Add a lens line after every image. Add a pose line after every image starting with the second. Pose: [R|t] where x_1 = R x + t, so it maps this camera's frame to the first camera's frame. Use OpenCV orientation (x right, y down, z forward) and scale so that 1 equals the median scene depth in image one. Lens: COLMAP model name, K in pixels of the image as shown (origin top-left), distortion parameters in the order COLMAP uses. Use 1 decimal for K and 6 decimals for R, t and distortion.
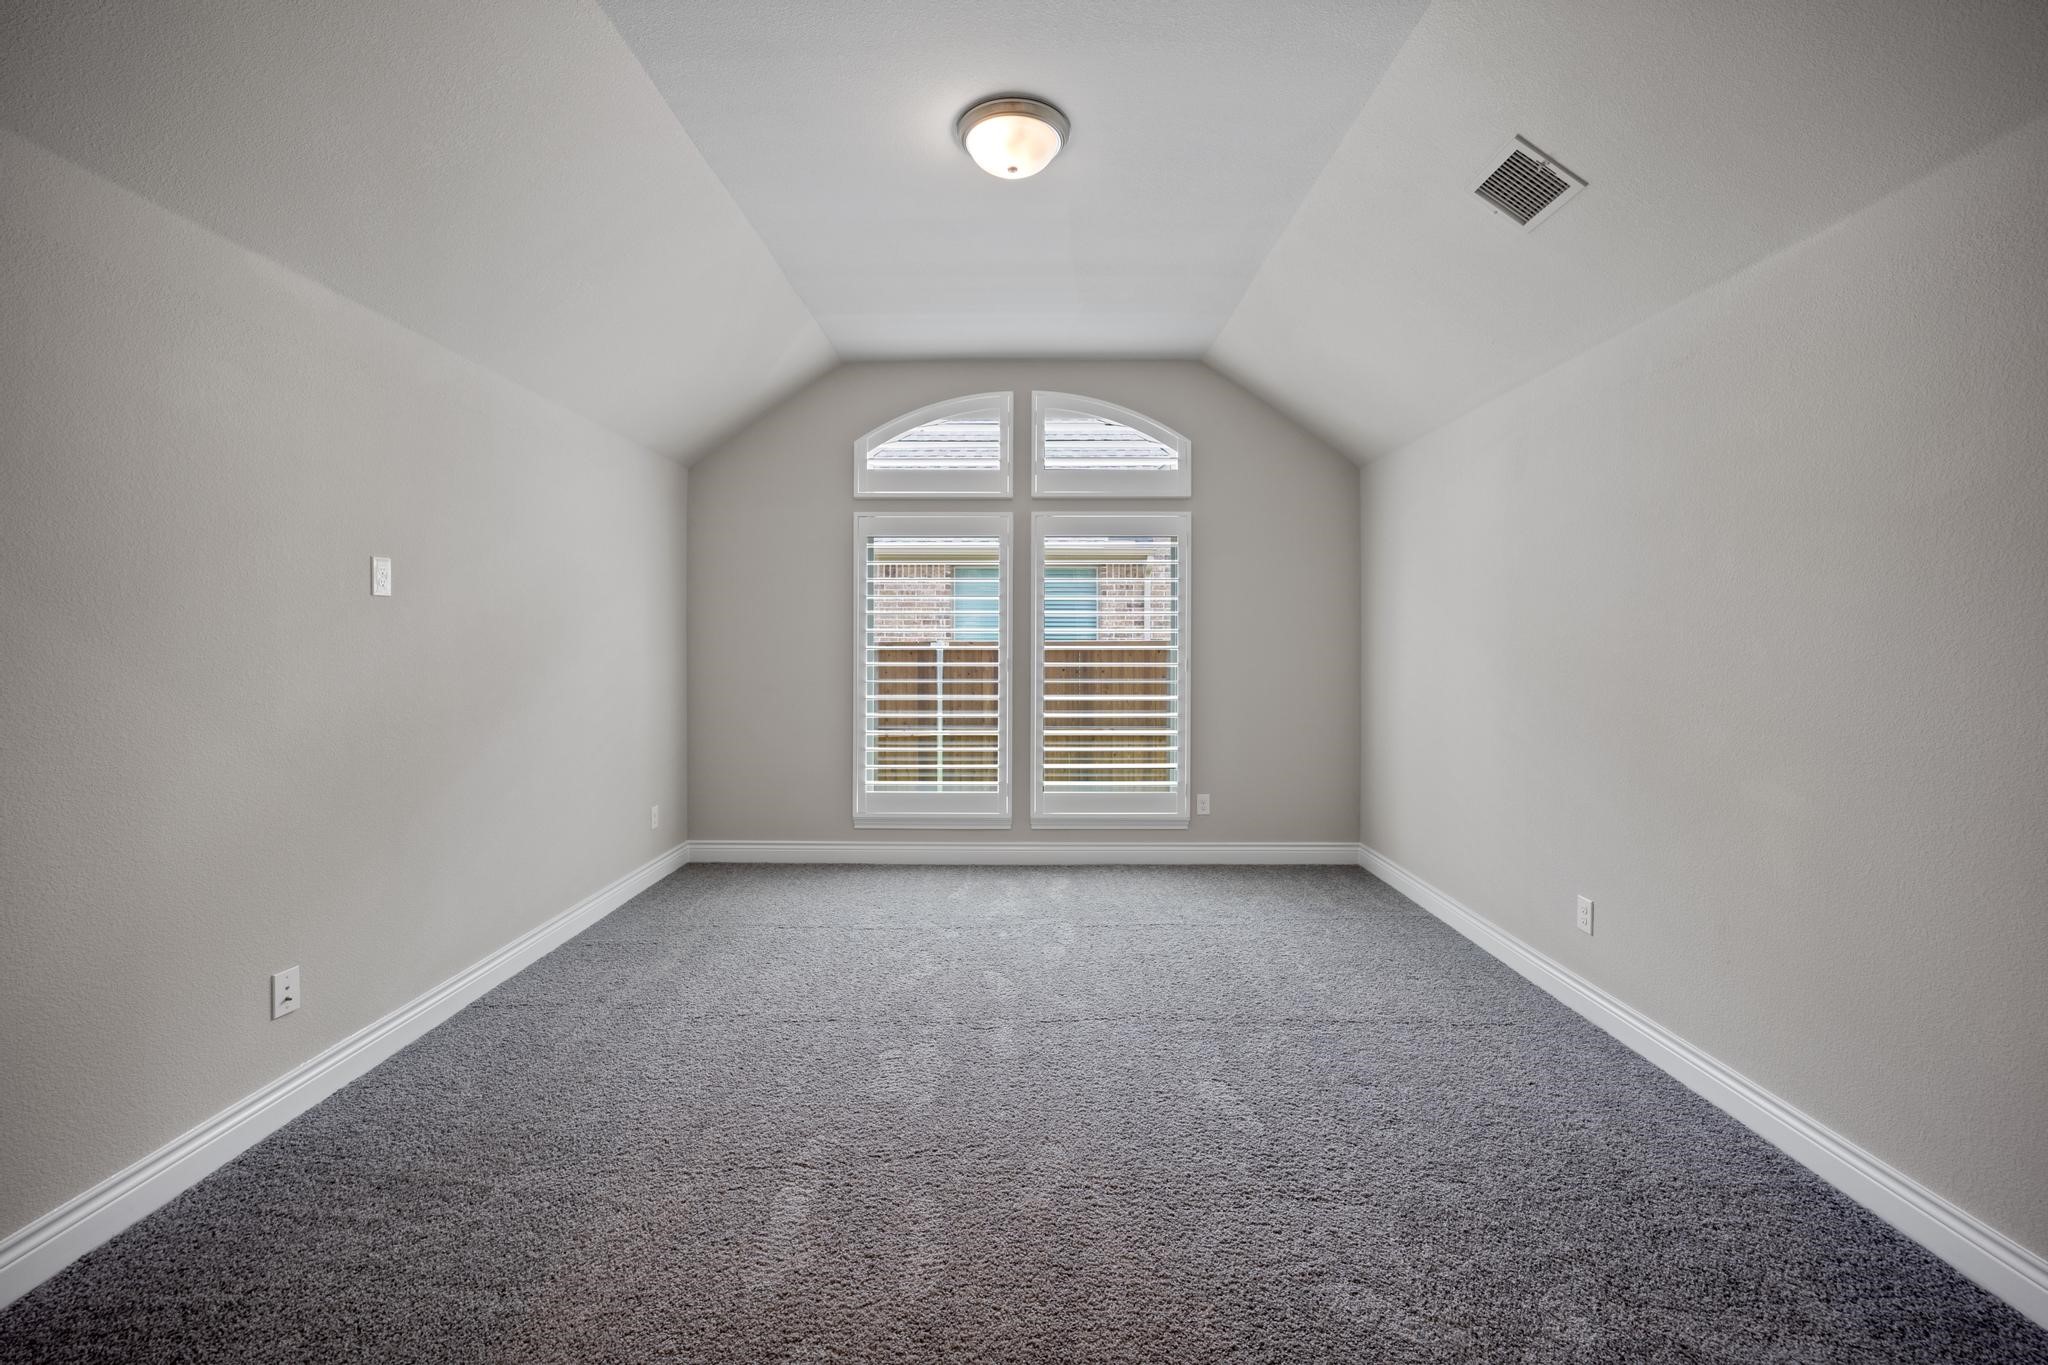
lens RADIAL K [[833.3, 0, 1016.8], [0, 833.3, 649.6], [0, 0, 1]] dist [-0.020269, 0.001008]
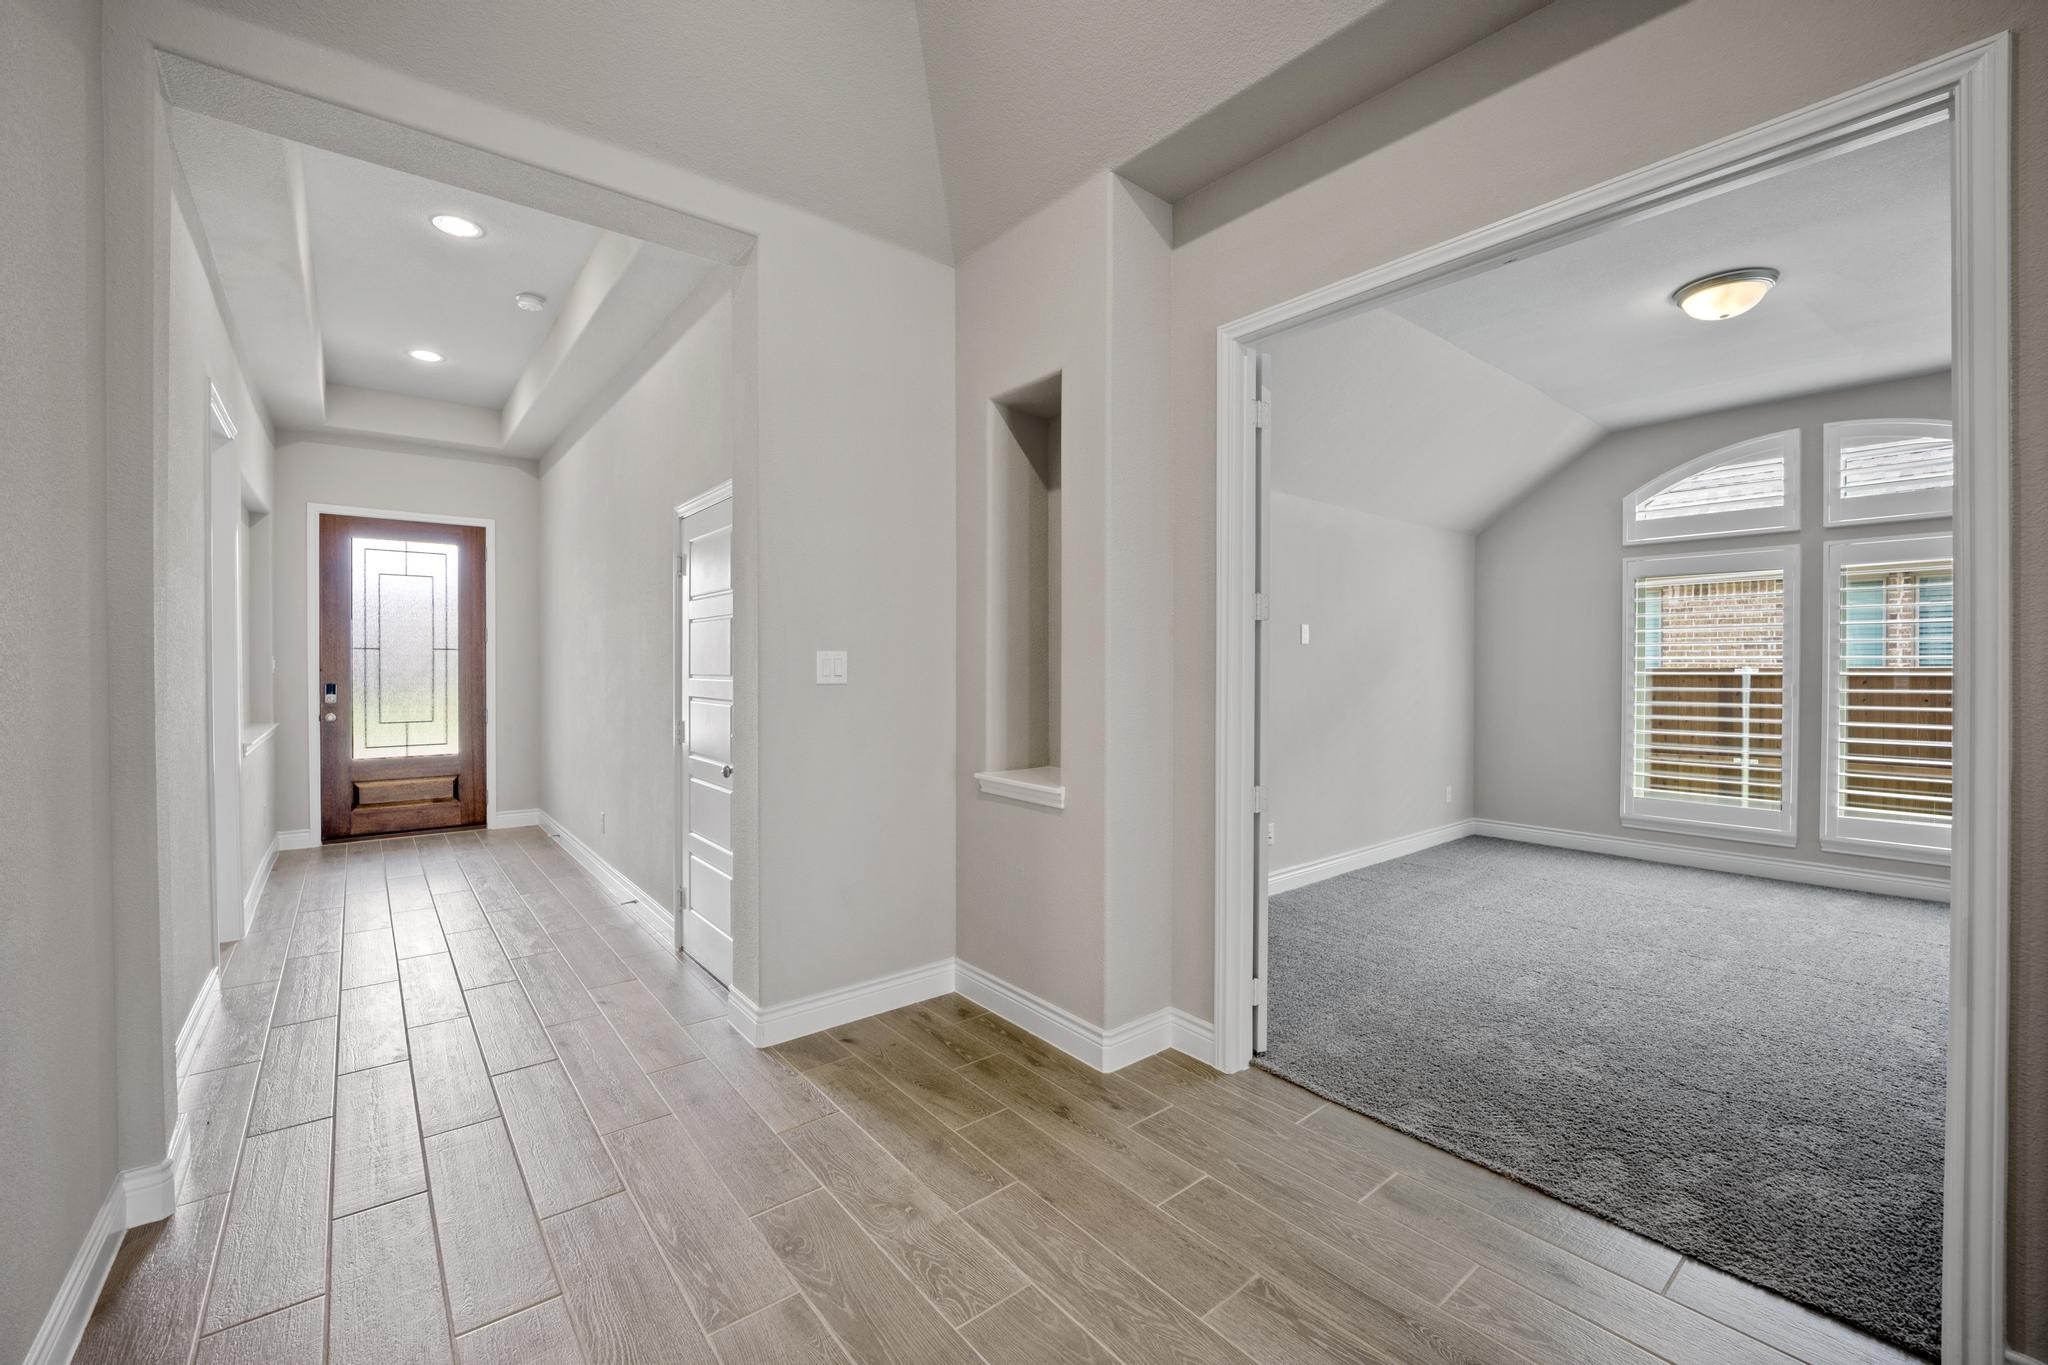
lens RADIAL K [[833.3, 0, 1028.5], [0, 833.3, 675.2], [0, 0, 1]] dist [-0.020269, 0.001008]
pose [[0.640965, 0.007224, -0.767536, 0.164592], [-0.006590, 0.999971, 0.003908, 0.002122], [0.767542, 0.002554, 0.640994, -0.402094]]
